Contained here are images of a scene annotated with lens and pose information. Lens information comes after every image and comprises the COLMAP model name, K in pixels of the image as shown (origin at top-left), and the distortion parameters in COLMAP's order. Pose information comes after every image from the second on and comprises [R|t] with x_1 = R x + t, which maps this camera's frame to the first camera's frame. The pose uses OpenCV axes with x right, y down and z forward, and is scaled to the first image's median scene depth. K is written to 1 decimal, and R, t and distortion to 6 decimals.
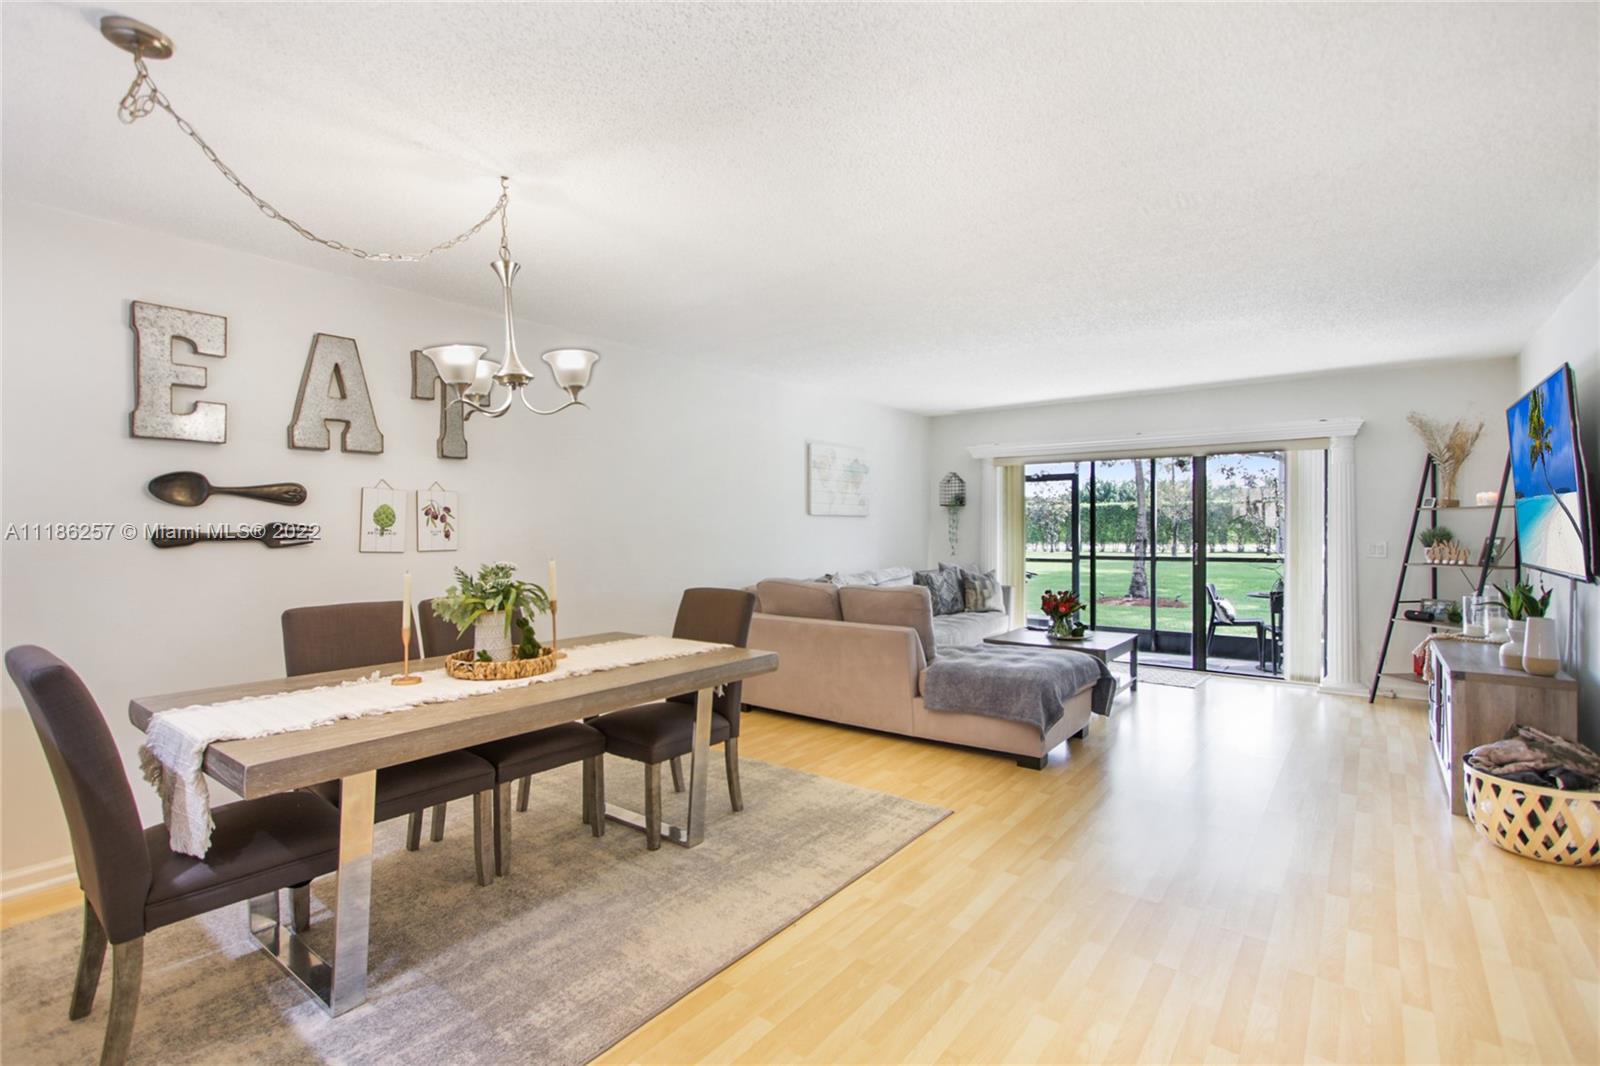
lens RADIAL K [[742.2, 0, 804.9], [0, 742.2, 530.0], [0, 0, 1]] dist [-0.000513, -0.000082]
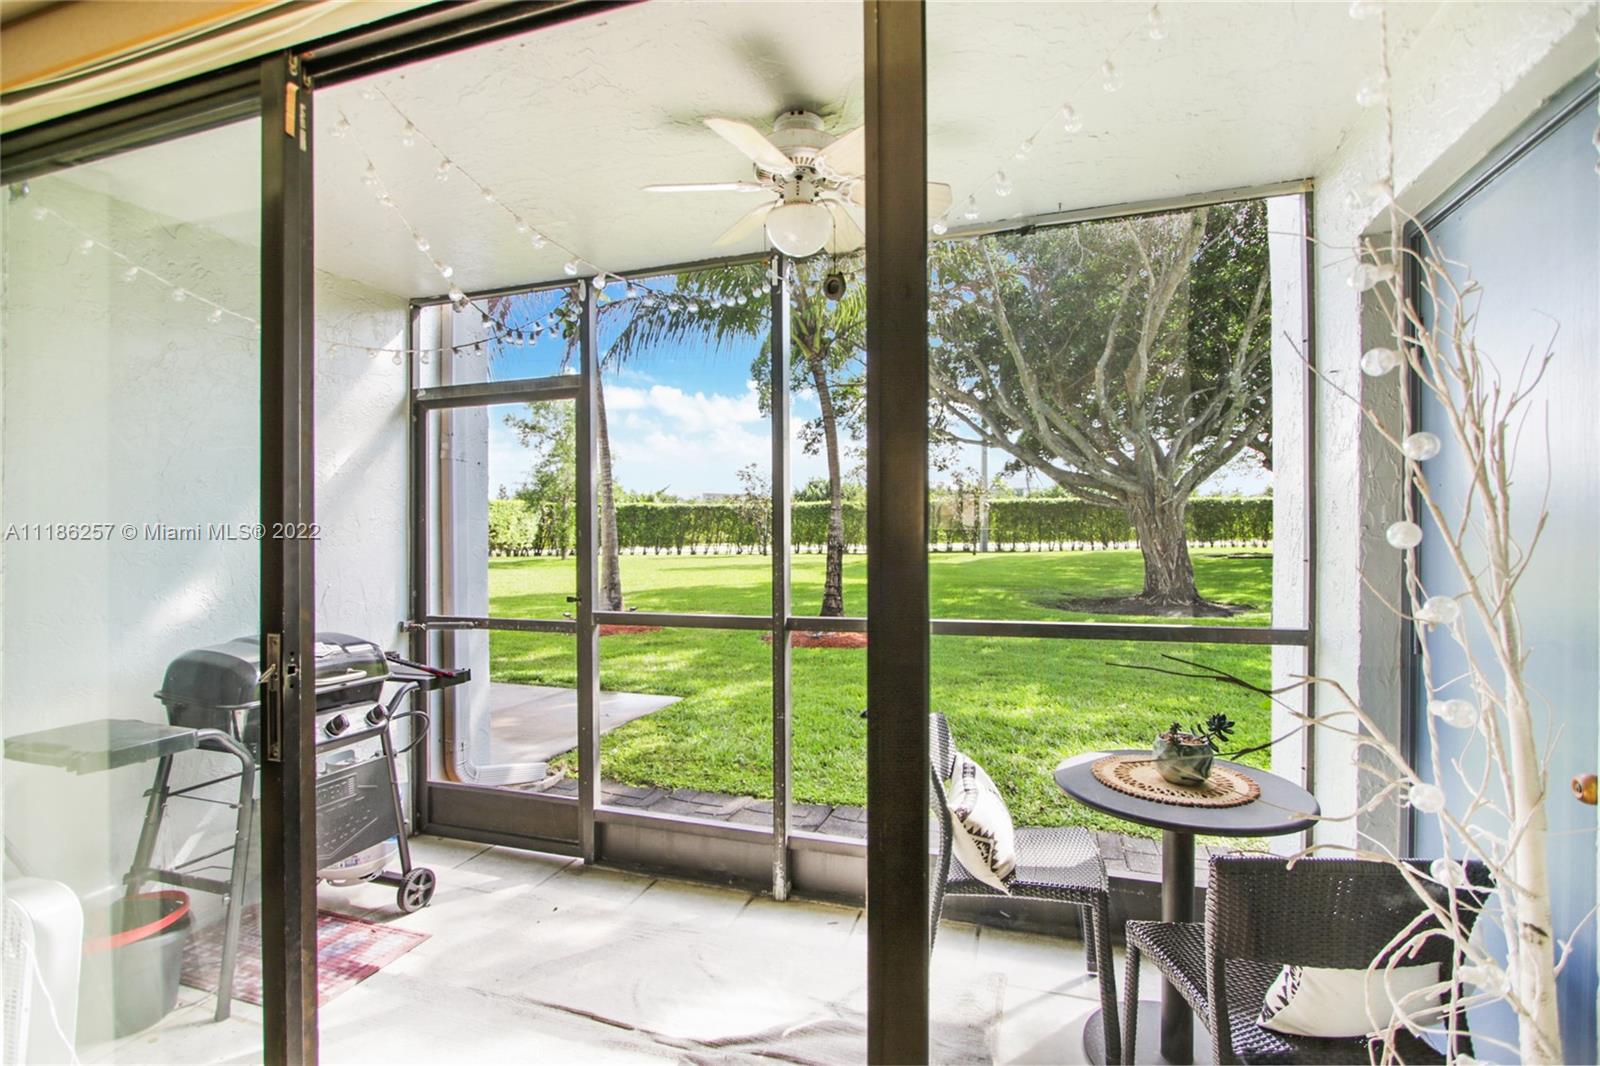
lens RADIAL K [[742.2, 0, 794.7], [0, 742.2, 531.5], [0, 0, 1]] dist [-0.000513, -0.000082]
pose [[0.943943, -0.012773, 0.329861, 0.371006], [0.012558, 0.999917, 0.002784, -0.003785], [-0.329870, 0.001515, 0.944025, 0.689372]]
